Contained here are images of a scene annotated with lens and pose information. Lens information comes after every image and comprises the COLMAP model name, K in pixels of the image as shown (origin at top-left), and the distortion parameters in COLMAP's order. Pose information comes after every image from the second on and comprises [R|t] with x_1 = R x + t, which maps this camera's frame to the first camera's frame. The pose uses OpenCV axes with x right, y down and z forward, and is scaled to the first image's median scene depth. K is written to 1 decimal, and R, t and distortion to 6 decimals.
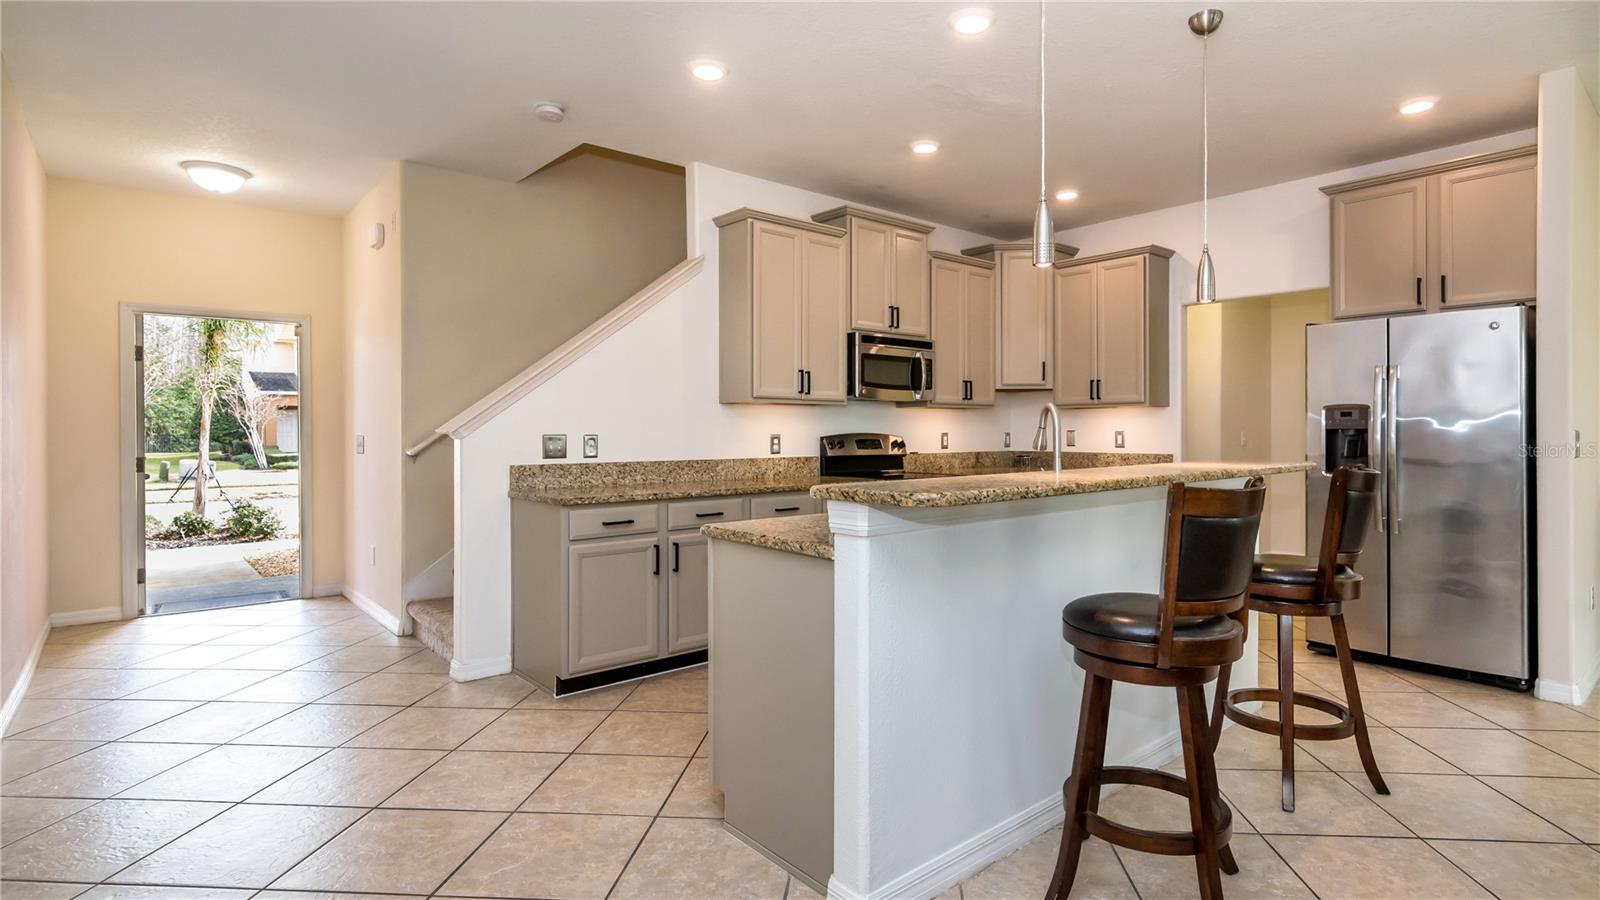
lens RADIAL K [[807.3, 0, 848.5], [0, 807.3, 454.3], [0, 0, 1]] dist [-0.001261, 0.000048]
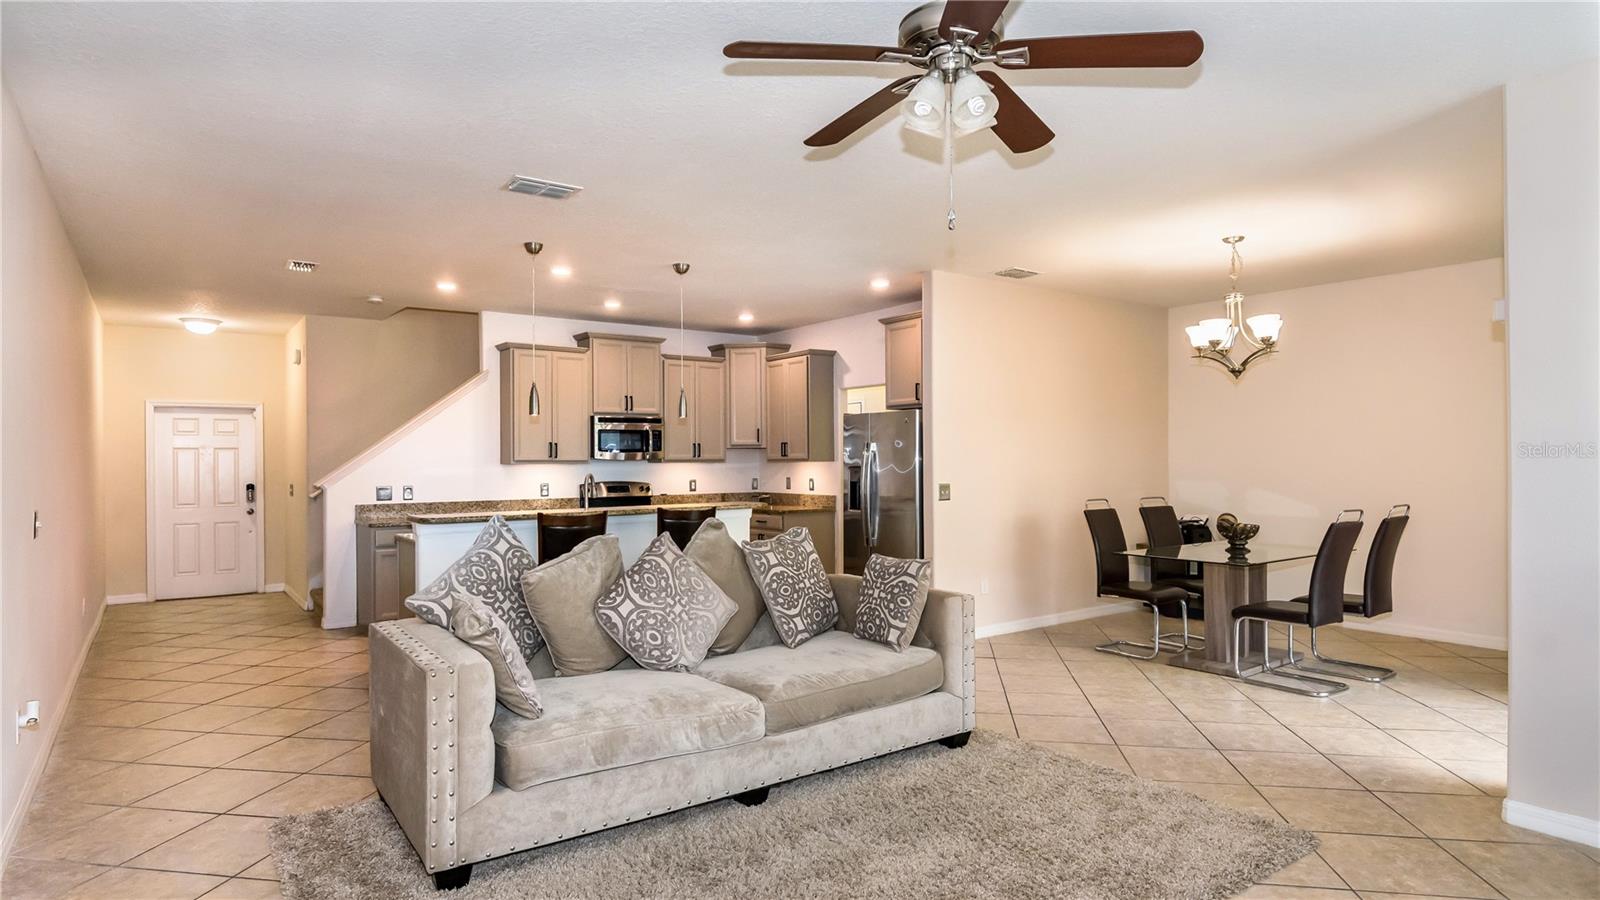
lens RADIAL K [[856.5, 0, 761.2], [0, 856.5, 457.8], [0, 0, 1]] dist [0.047781, -0.000093]
pose [[0.991601, -0.007106, -0.129142, 0.496582], [0.002450, 0.999342, -0.036176, -0.012800], [0.129314, 0.035556, 0.990966, -0.518509]]
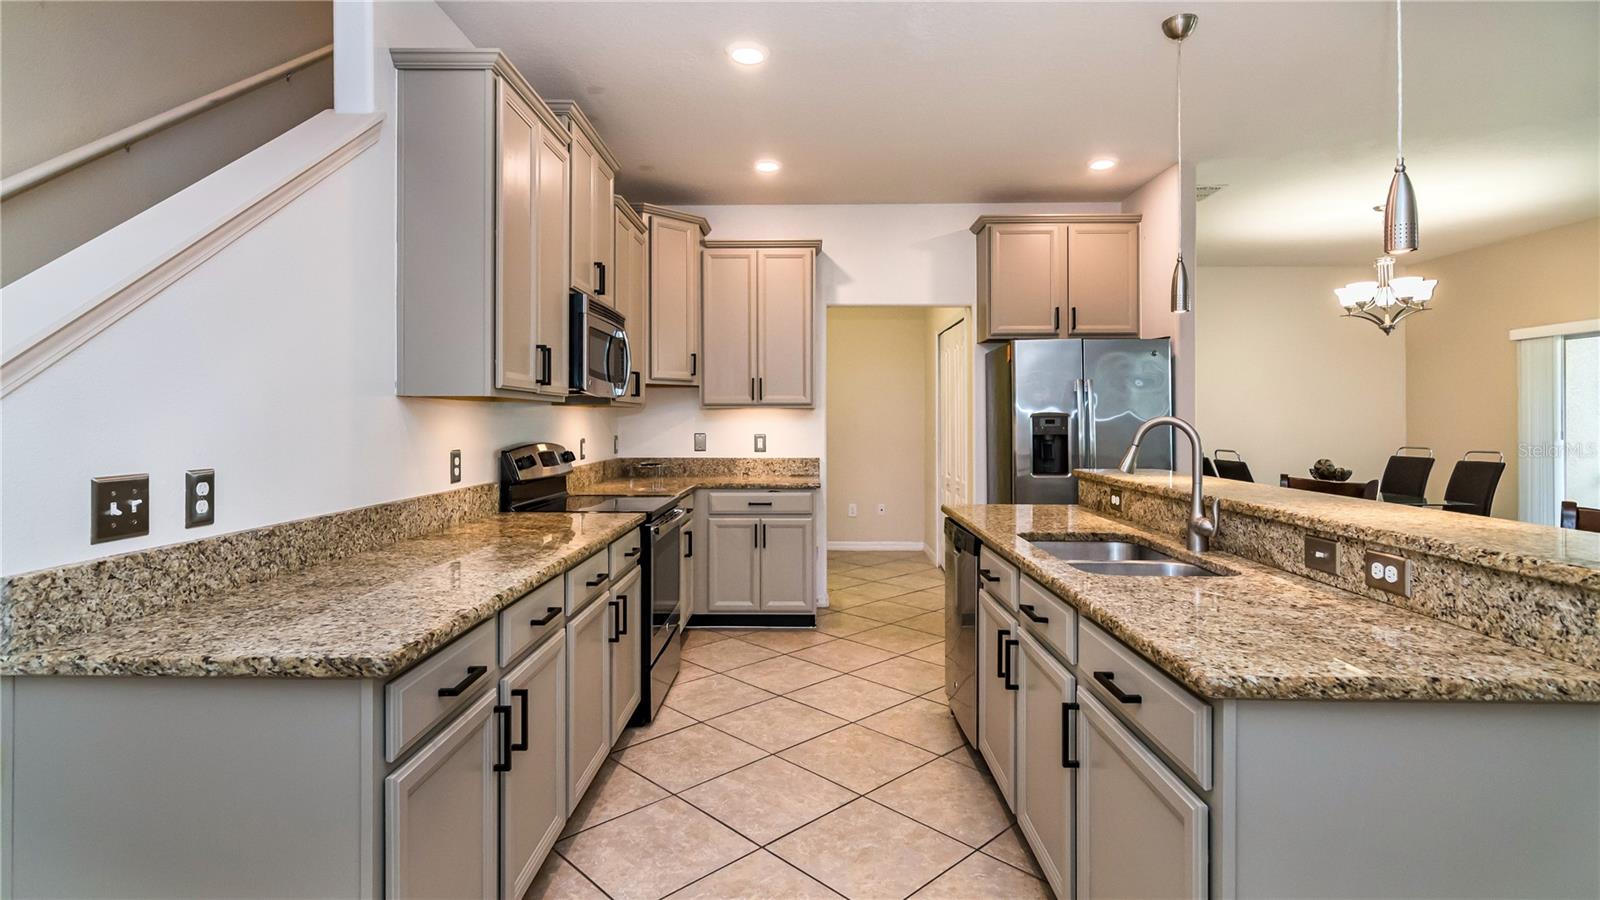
lens RADIAL K [[779.4, 0, 803.8], [0, 779.4, 426.1], [0, 0, 1]] dist [-0.000287, 0.000267]
pose [[0.672106, -0.003690, 0.740445, -0.328052], [0.020815, 0.999687, -0.013913, -0.027680], [-0.740162, 0.024763, 0.671973, 0.412061]]
